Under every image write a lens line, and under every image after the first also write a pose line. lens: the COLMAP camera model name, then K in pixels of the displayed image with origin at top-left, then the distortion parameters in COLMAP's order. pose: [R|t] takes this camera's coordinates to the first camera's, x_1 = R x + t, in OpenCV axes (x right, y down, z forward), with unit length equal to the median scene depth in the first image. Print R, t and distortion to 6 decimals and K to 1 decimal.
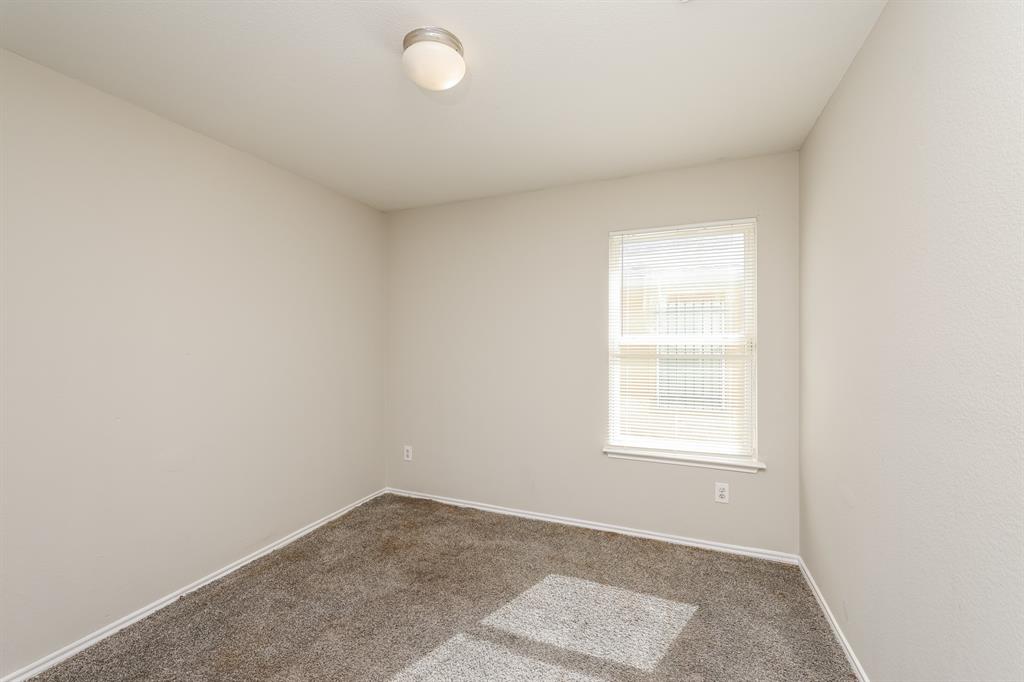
lens RADIAL K [[408.1, 0, 517.3], [0, 408.1, 344.7], [0, 0, 1]] dist [-0.000074, 0.000124]
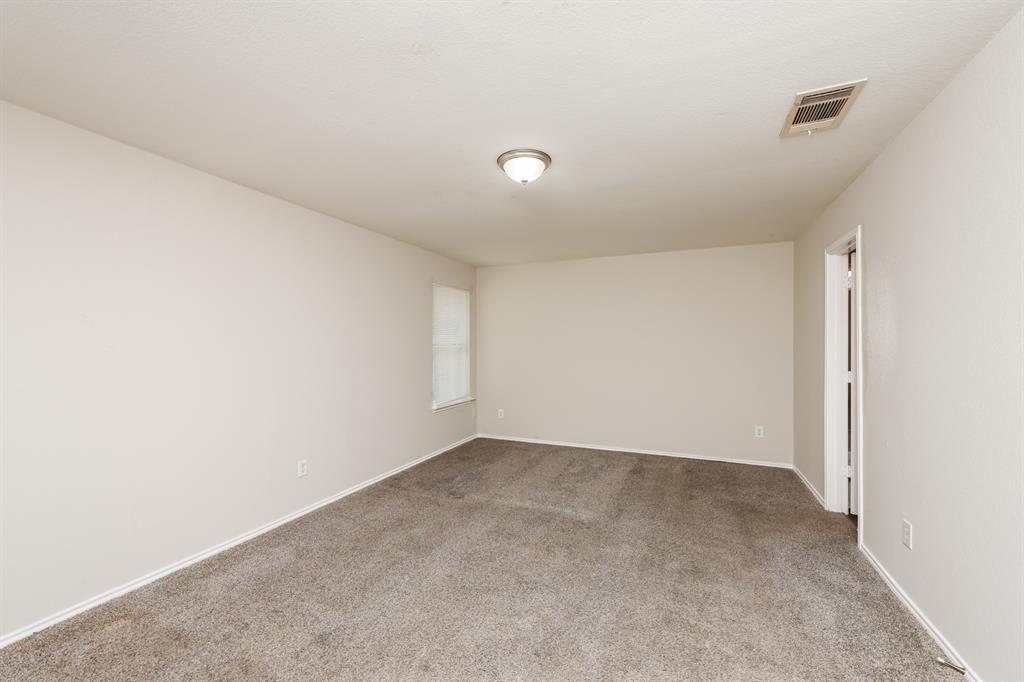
lens RADIAL K [[408.1, 0, 517.3], [0, 408.1, 344.7], [0, 0, 1]] dist [-0.000074, 0.000124]
pose [[0.017115, -0.000495, 0.999853, -1.643181], [0.018825, 0.999823, 0.000173, -0.006416], [-0.999676, 0.018820, 0.017121, 0.677670]]
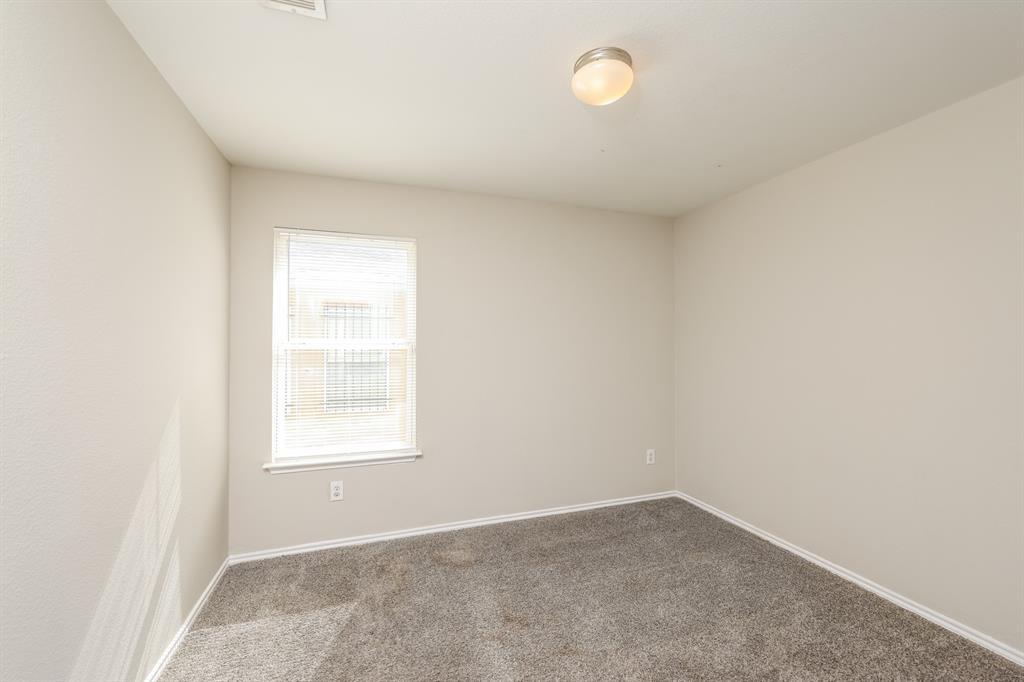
lens RADIAL K [[395.3, 0, 512.0], [0, 395.3, 341.0], [0, 0, 1]] dist [0.000028, 0.000026]
pose [[0.754765, 0.006780, 0.655960, 0.059694], [0.006362, 0.999824, -0.017654, -0.000045], [-0.655964, 0.017498, 0.754589, -0.022545]]
